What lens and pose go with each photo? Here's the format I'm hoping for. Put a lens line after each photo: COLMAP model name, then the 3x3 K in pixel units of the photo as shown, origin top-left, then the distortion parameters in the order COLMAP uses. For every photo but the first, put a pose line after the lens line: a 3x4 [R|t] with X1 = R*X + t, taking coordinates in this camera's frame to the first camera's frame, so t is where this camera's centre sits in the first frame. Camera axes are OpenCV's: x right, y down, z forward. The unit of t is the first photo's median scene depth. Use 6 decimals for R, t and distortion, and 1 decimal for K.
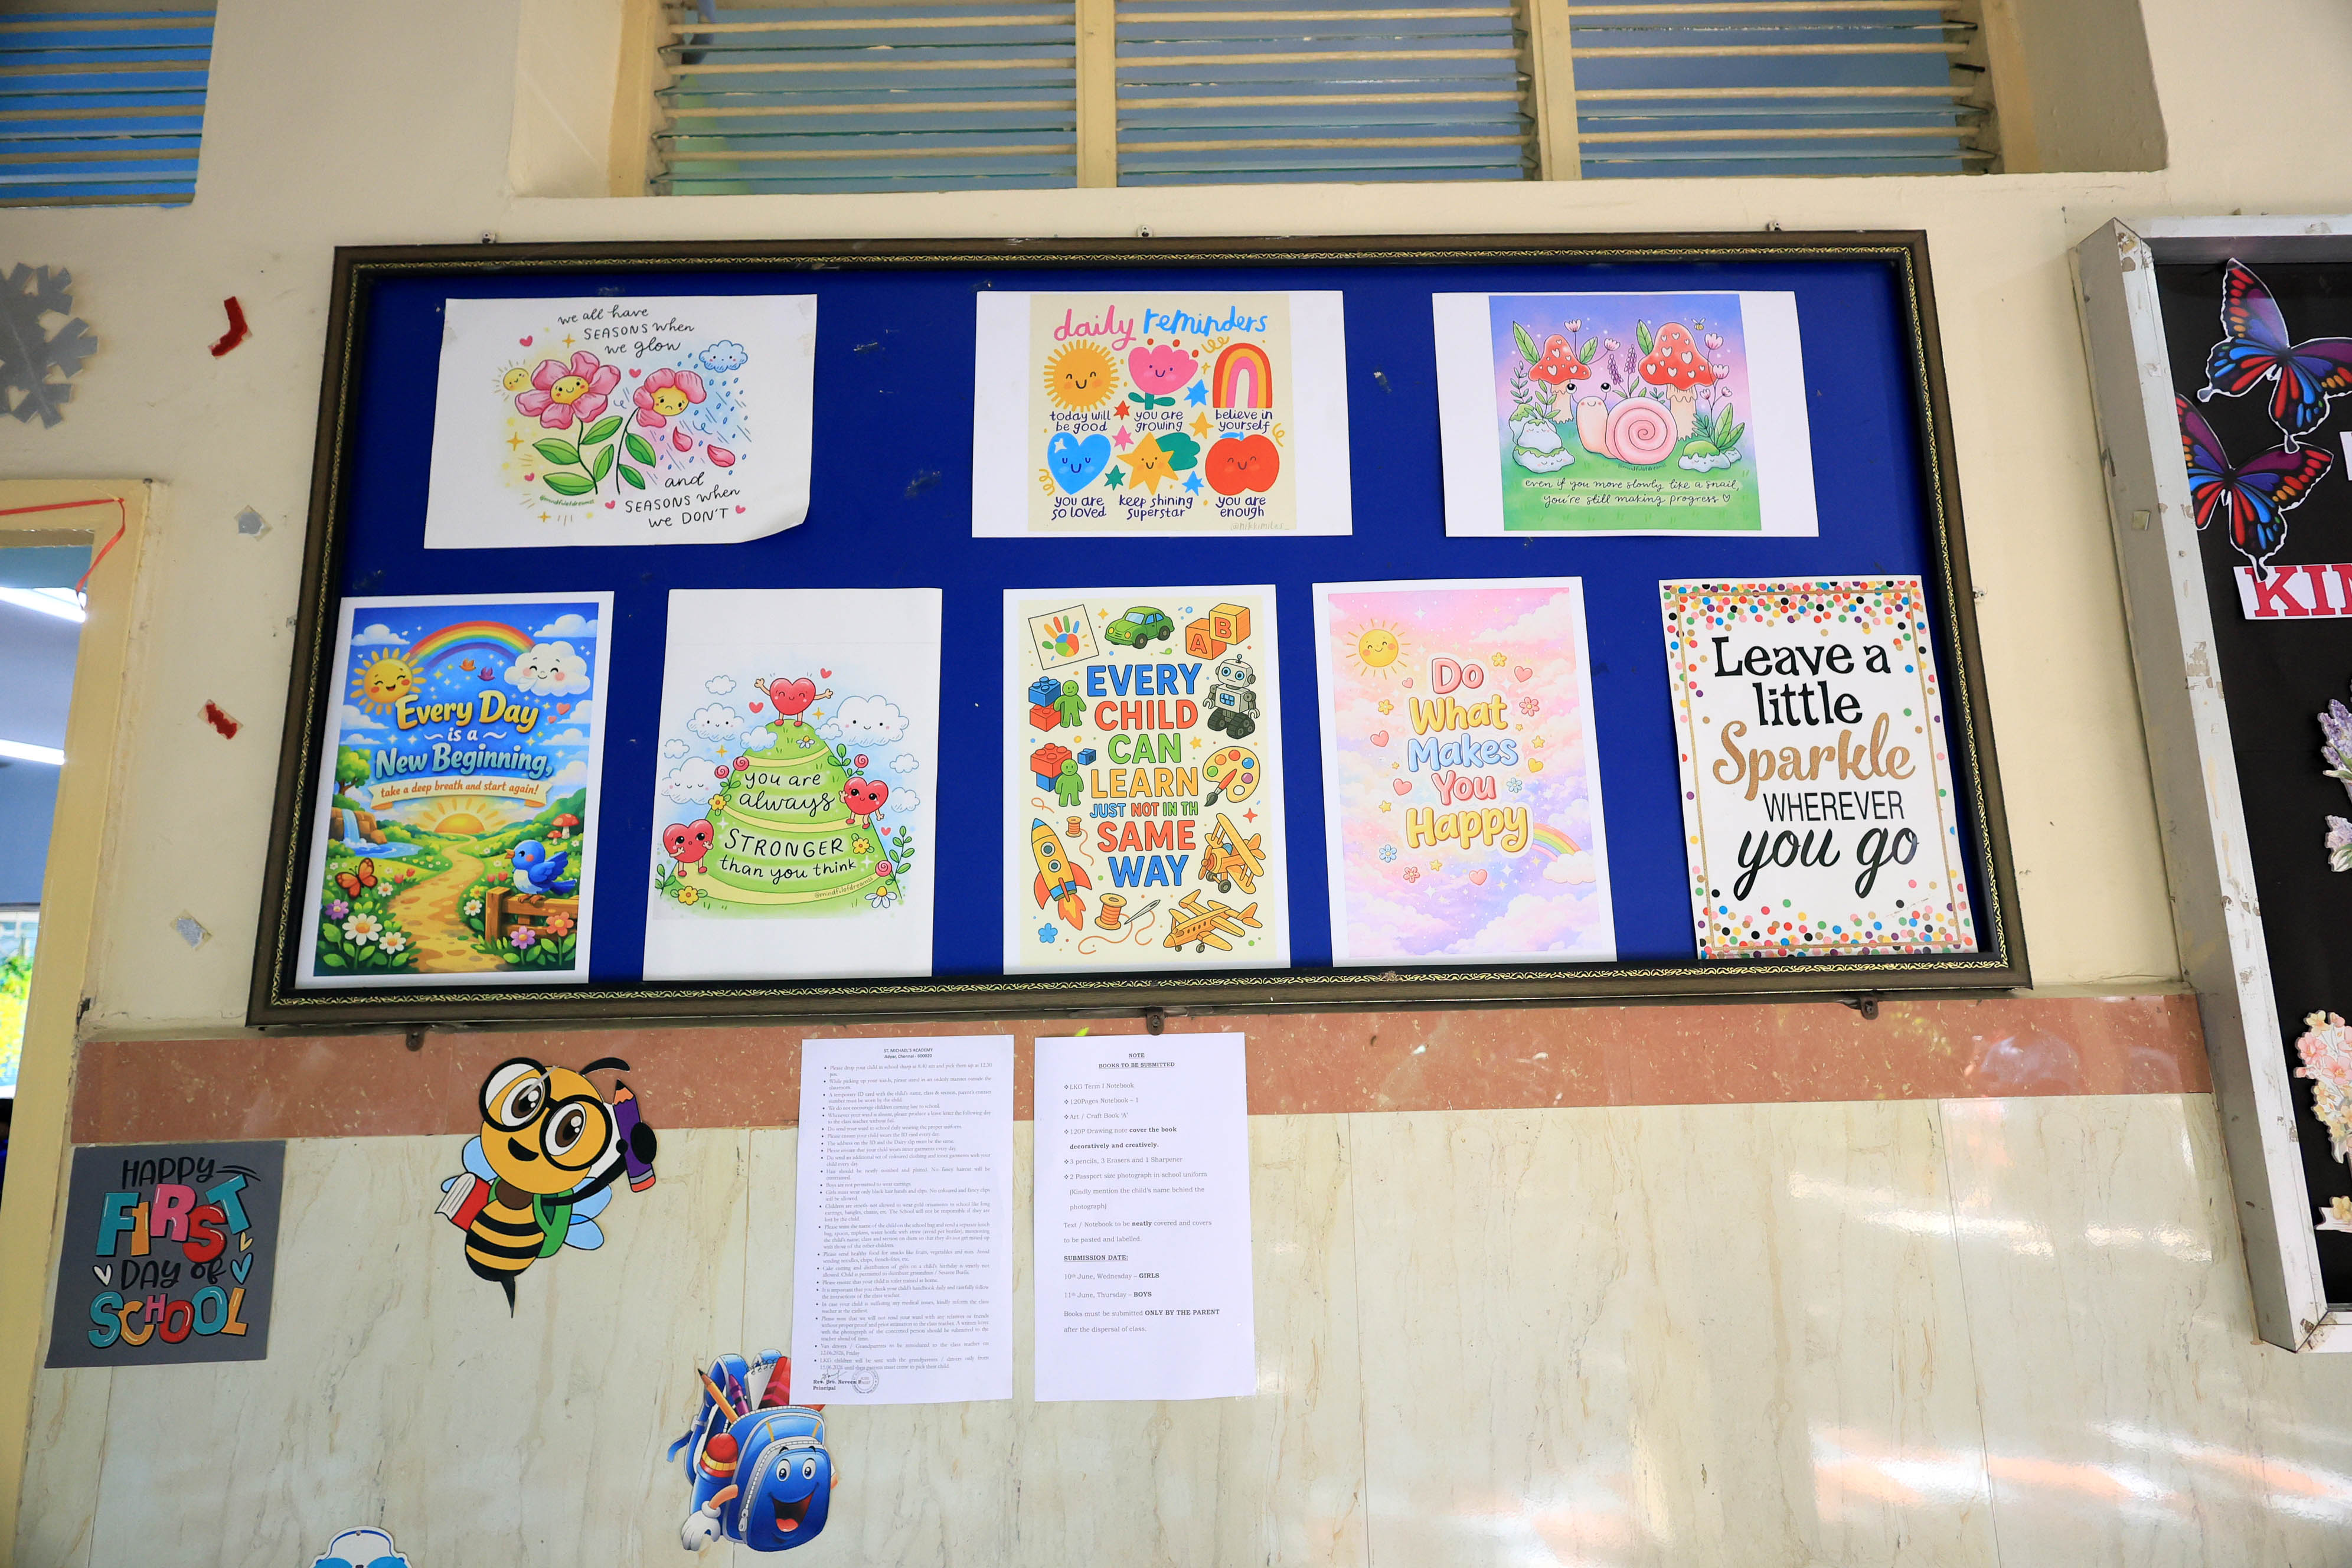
lens RADIAL K [[1042.4, 0, 1180.7], [0, 1042.4, 790.6], [0, 0, 1]] dist [0.000343, 0.000251]
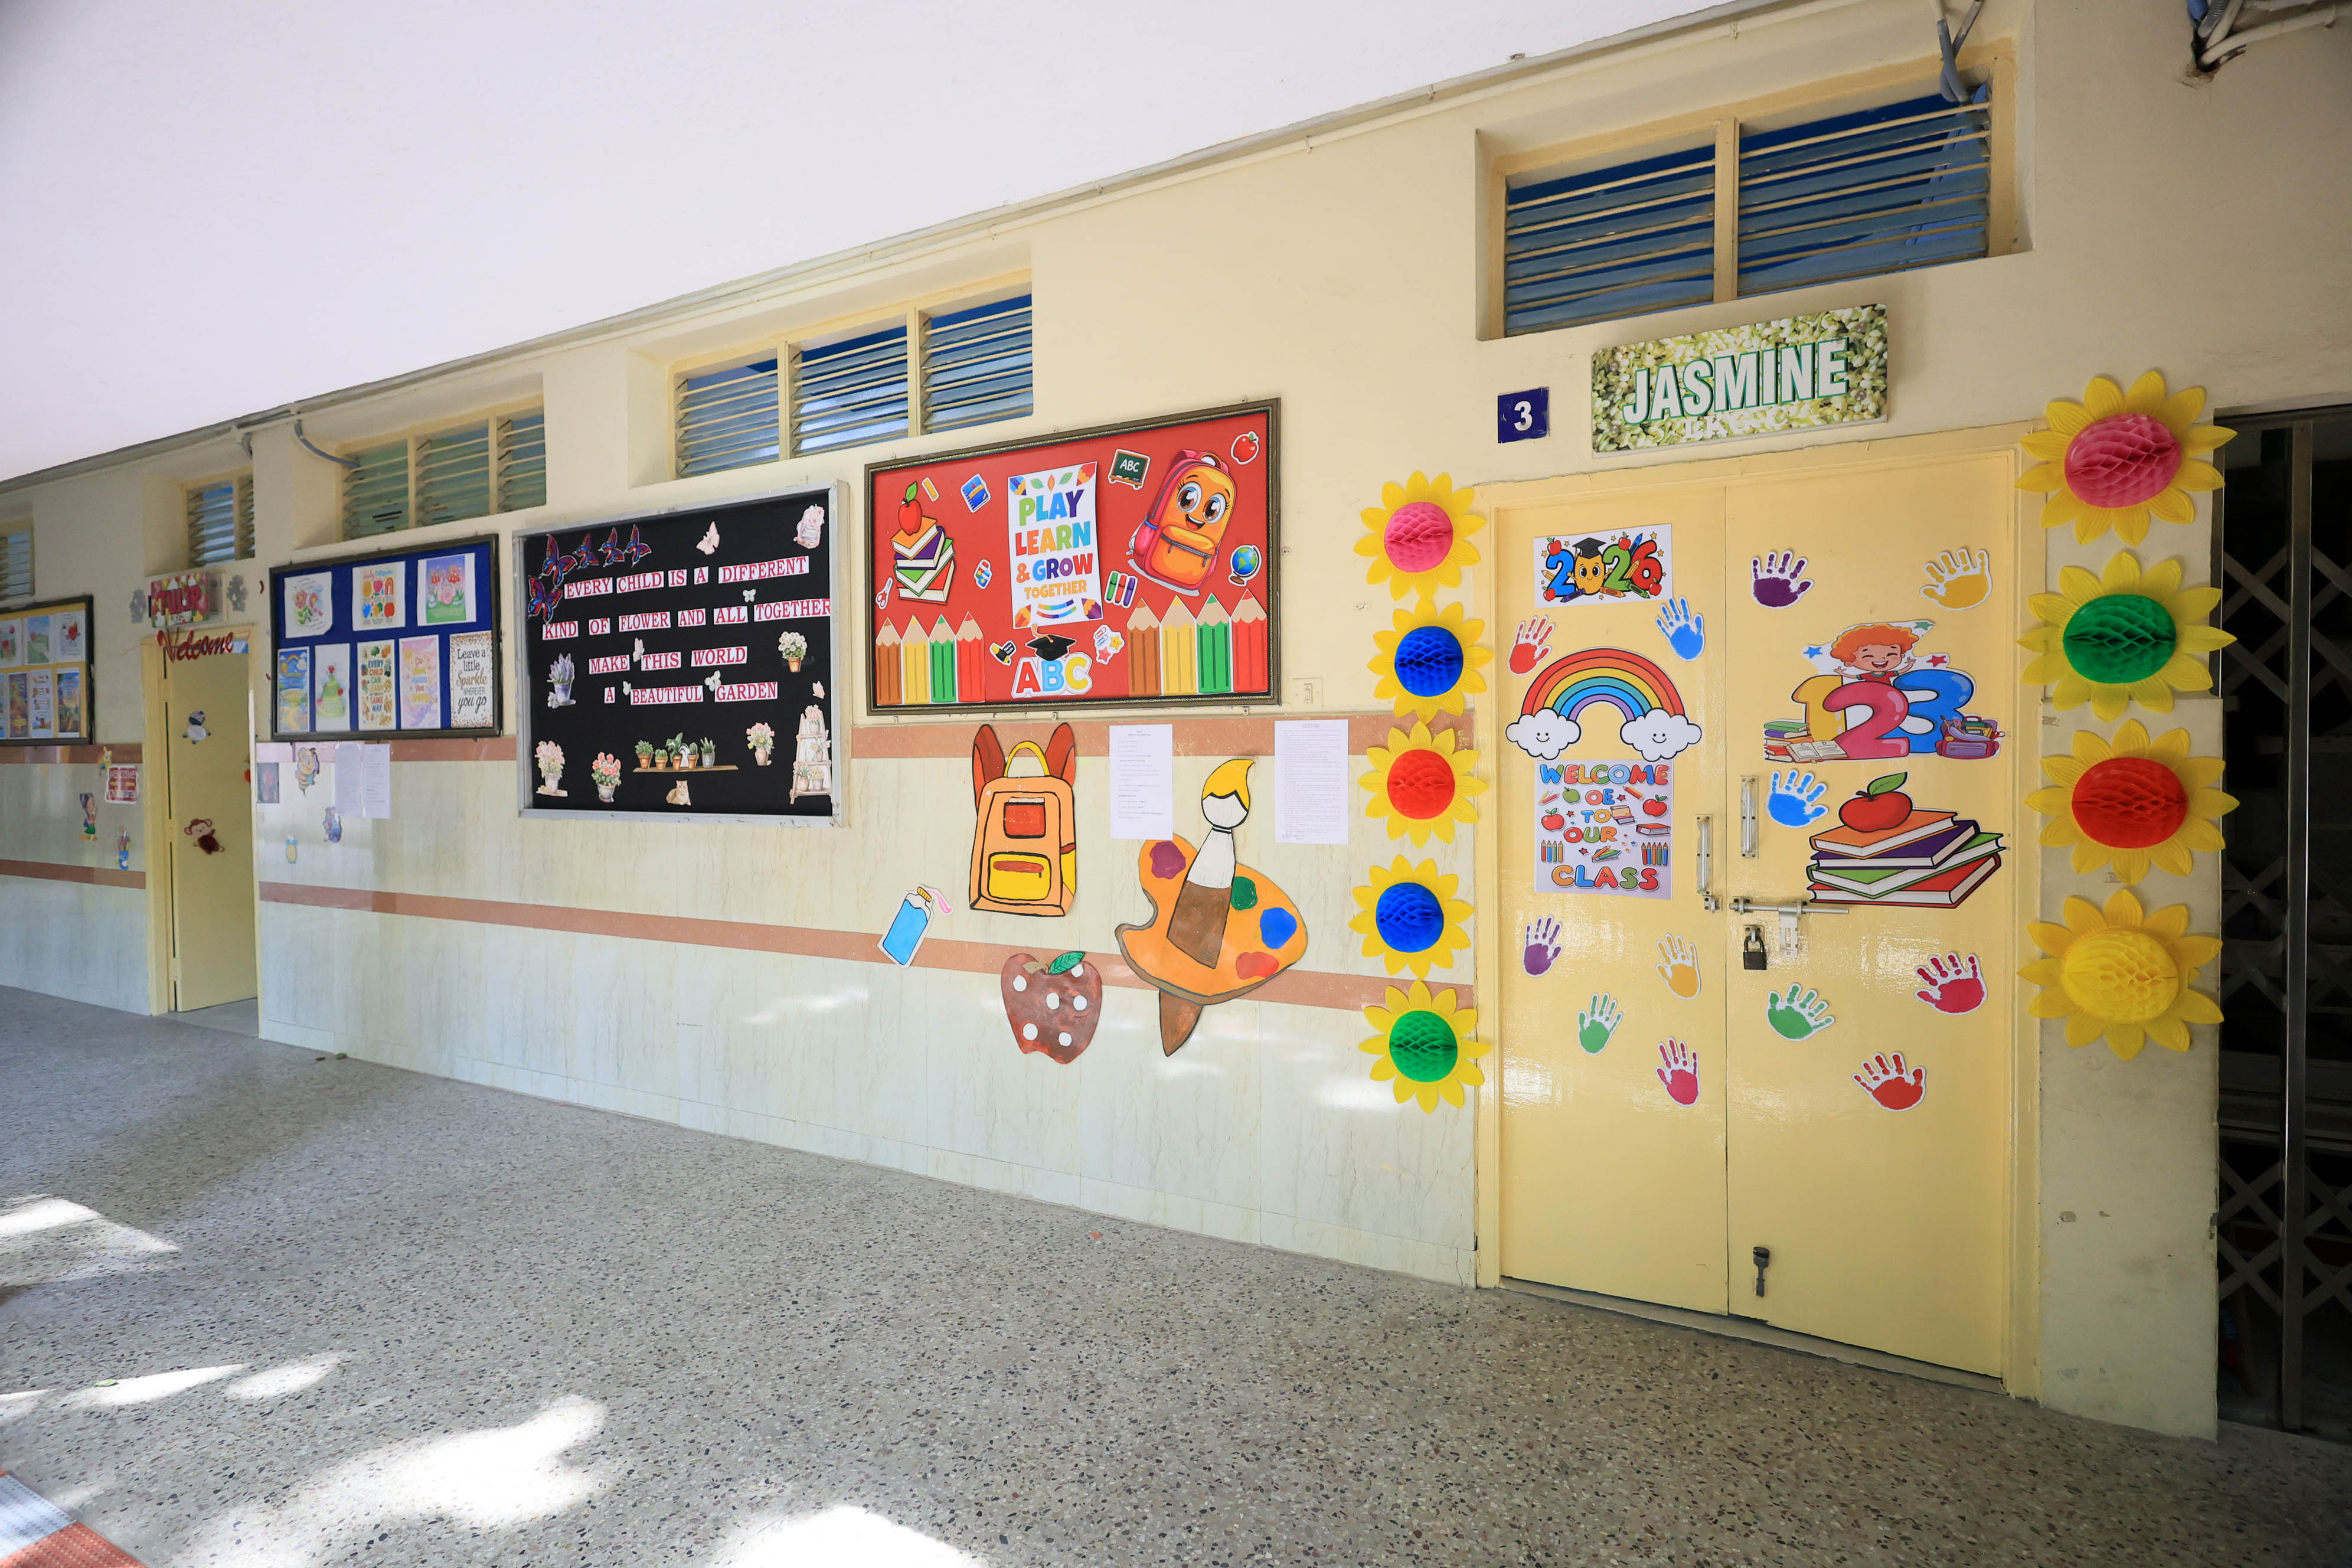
lens RADIAL K [[1132.7, 0, 1179.9], [0, 1132.7, 777.7], [0, 0, 1]] dist [0.001527, 0.000013]
pose [[0.885300, 0.022788, -0.464461, 5.144306], [0.057757, 0.985676, 0.158452, -0.195199], [0.461419, -0.167103, 0.871303, -1.645464]]
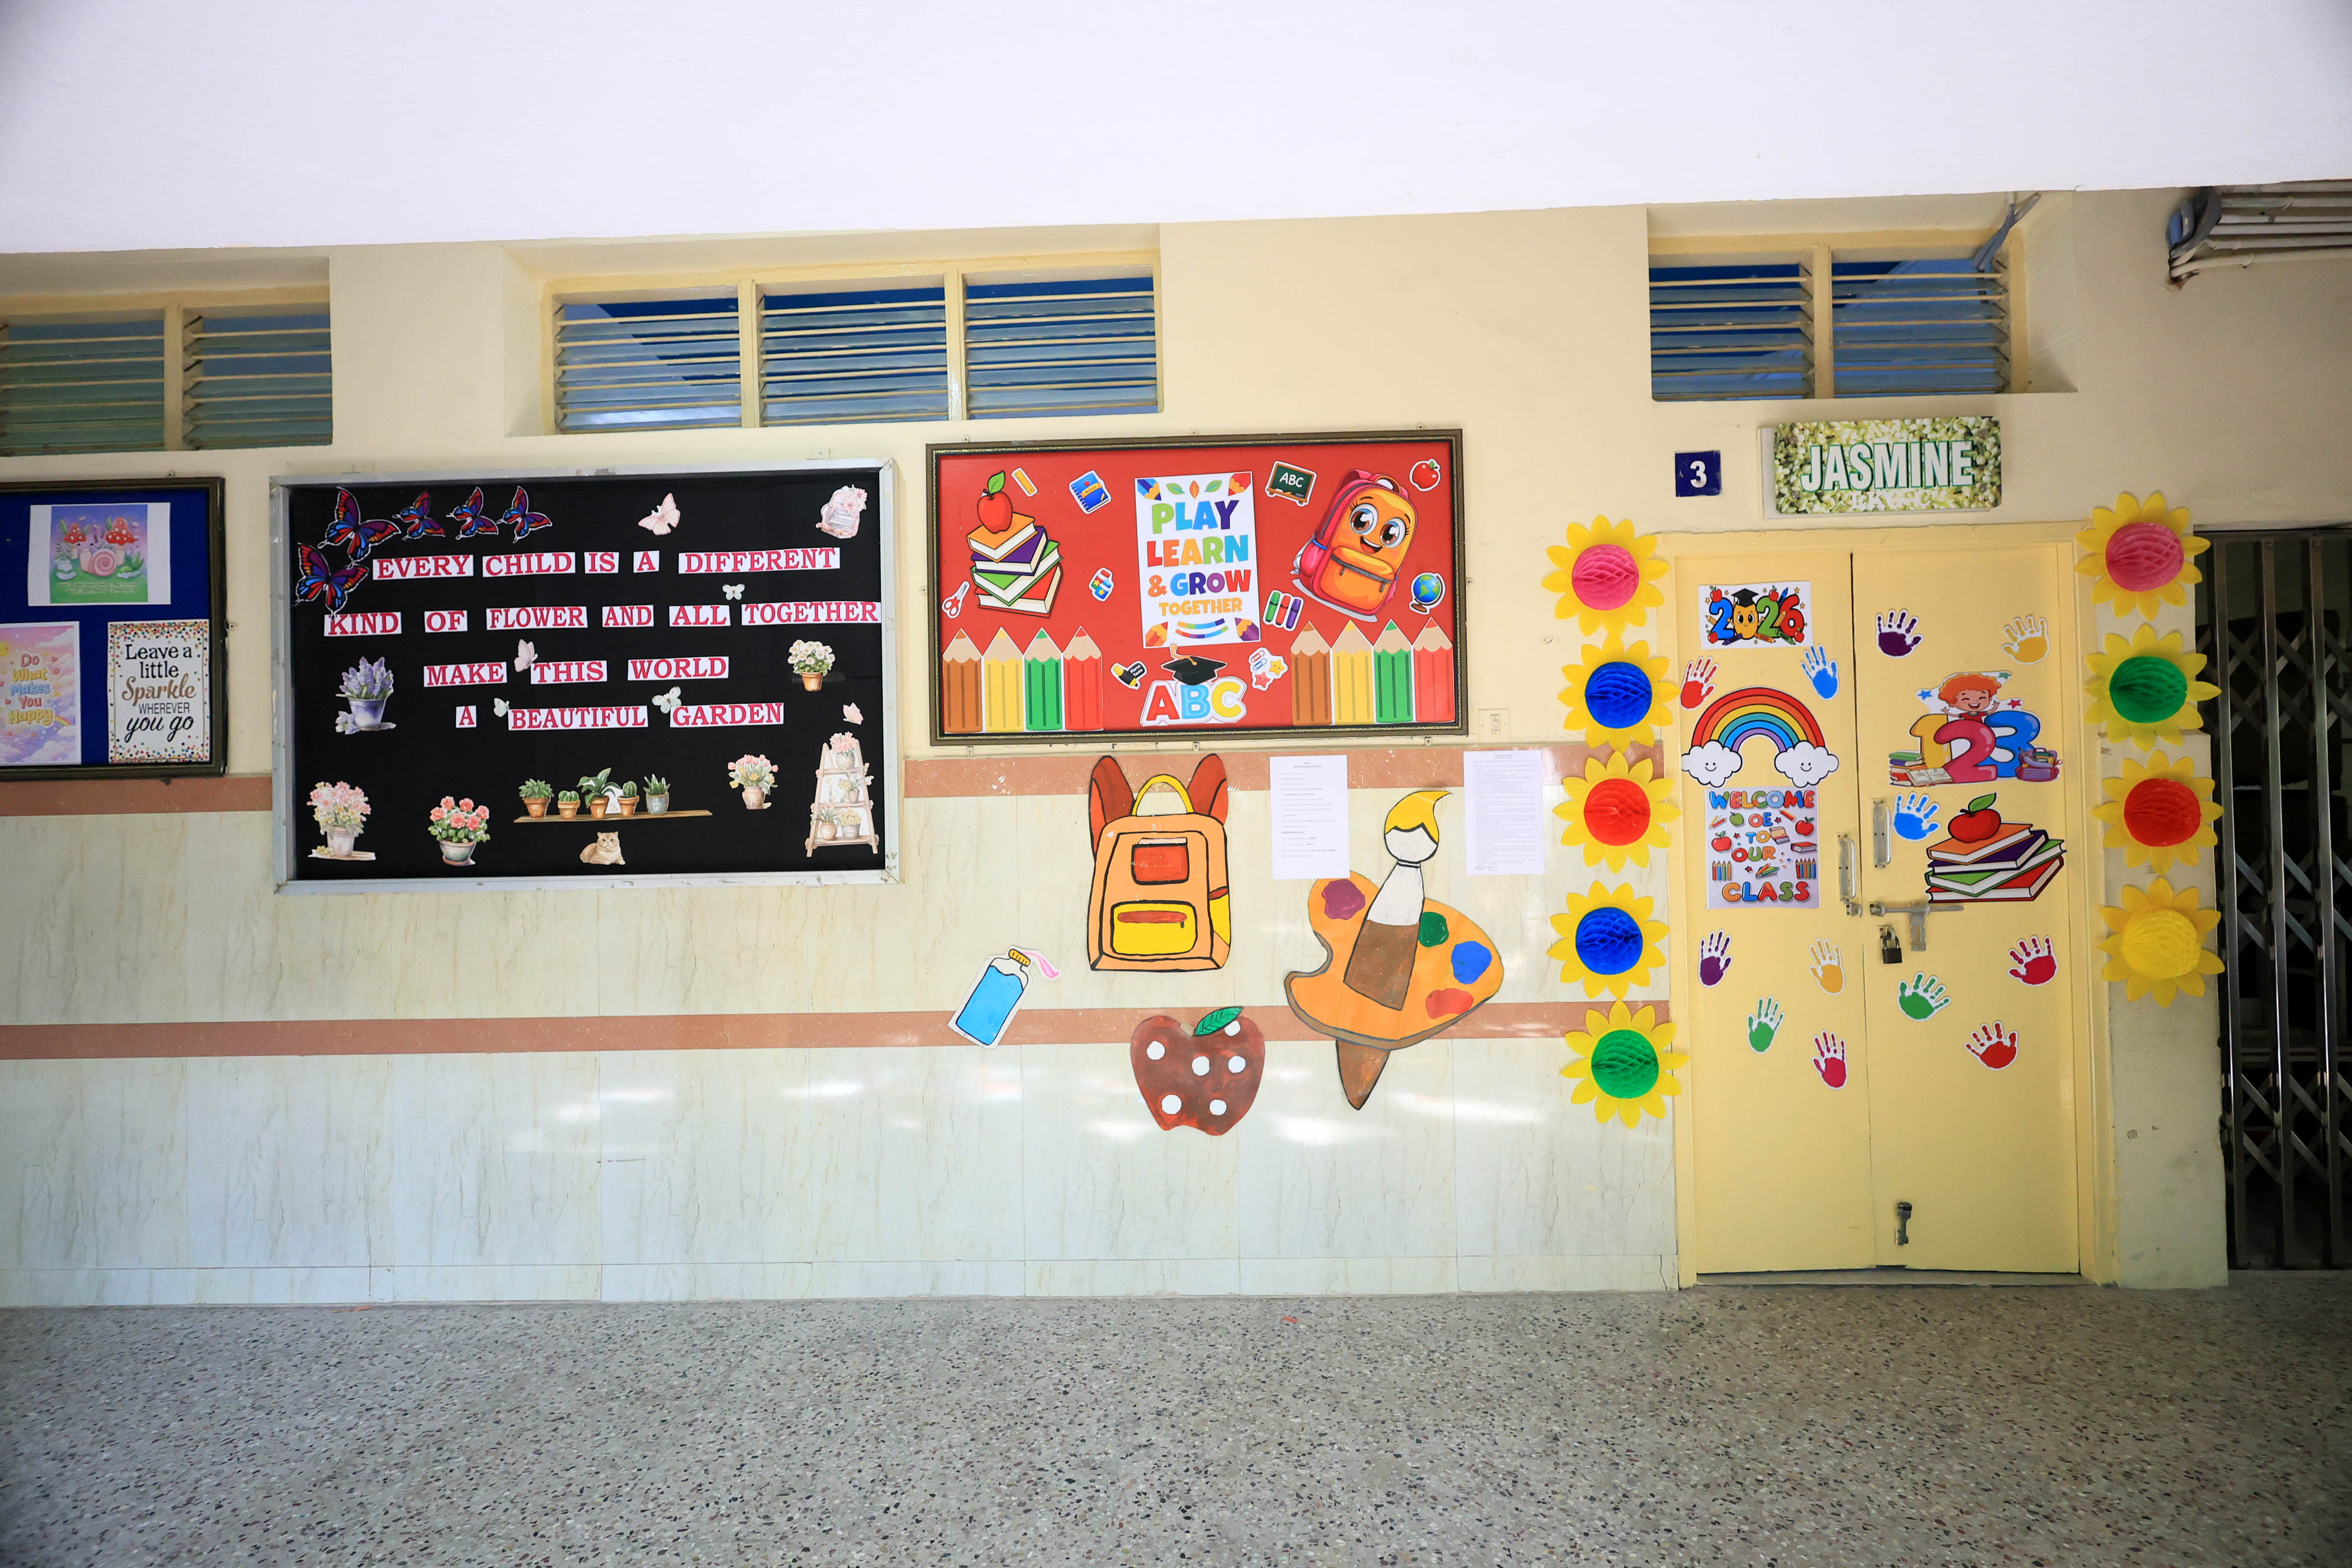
lens RADIAL K [[1132.7, 0, 1179.9], [0, 1132.7, 777.7], [0, 0, 1]] dist [0.001527, 0.000013]
pose [[0.999326, -0.000584, -0.036691, 3.385985], [0.005510, 0.990925, 0.134302, -0.188551], [0.036280, -0.134414, 0.990261, -1.857972]]
